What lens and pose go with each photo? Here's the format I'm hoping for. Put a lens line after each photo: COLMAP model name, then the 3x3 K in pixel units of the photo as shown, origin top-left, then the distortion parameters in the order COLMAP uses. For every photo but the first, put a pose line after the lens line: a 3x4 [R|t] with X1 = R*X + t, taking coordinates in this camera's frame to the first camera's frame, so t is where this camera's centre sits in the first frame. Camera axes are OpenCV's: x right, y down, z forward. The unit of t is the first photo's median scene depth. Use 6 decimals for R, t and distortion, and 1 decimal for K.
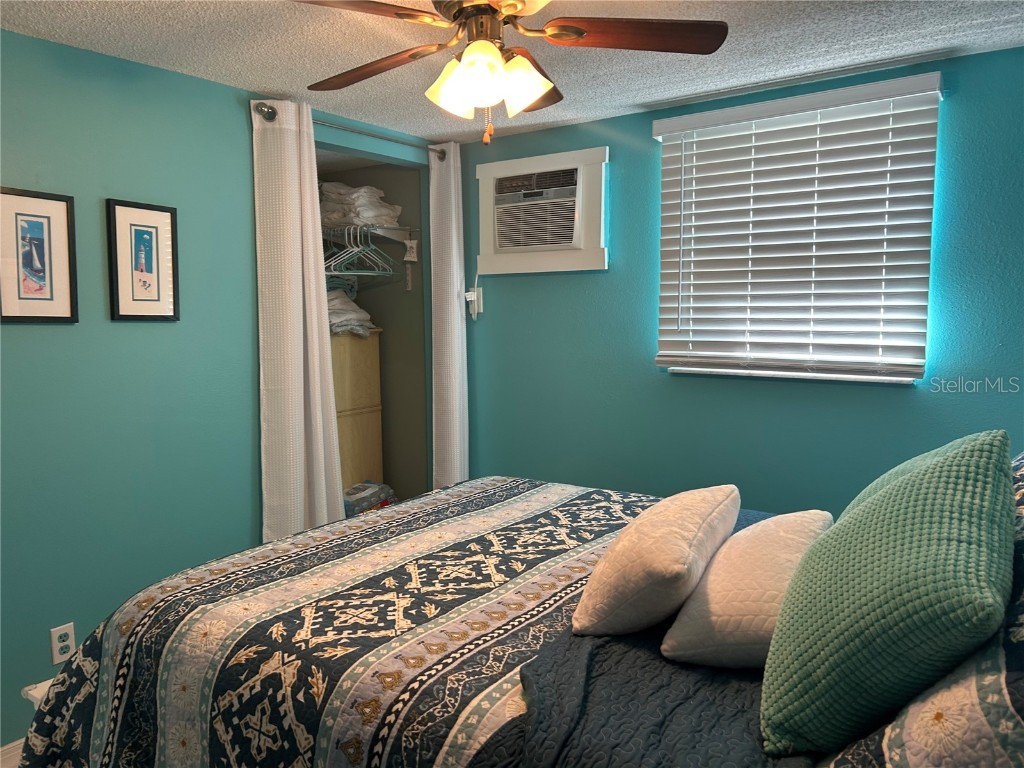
lens RADIAL K [[773.5, 0, 504.0], [0, 773.5, 387.1], [0, 0, 1]] dist [0.070210, -0.089308]
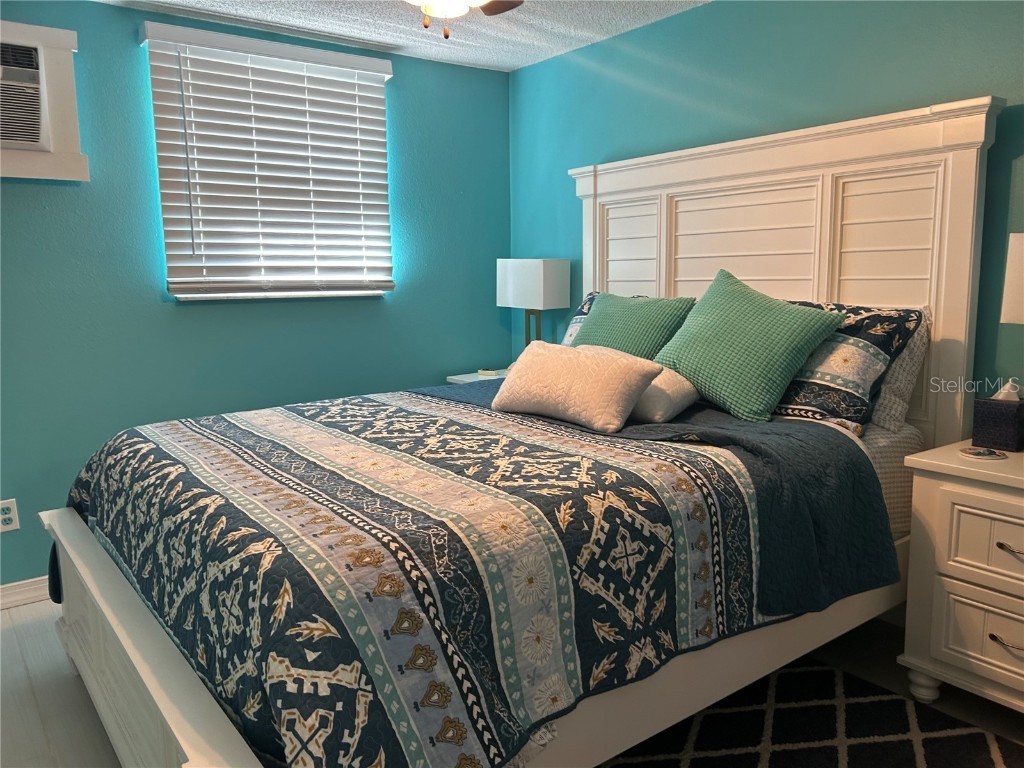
lens RADIAL K [[773.5, 0, 504.0], [0, 773.5, 387.1], [0, 0, 1]] dist [0.070210, -0.089308]
pose [[0.292149, -0.131891, 0.947235, -1.171571], [0.116122, 0.988009, 0.101753, 0.066824], [-0.949297, 0.080268, 0.303962, 0.703008]]
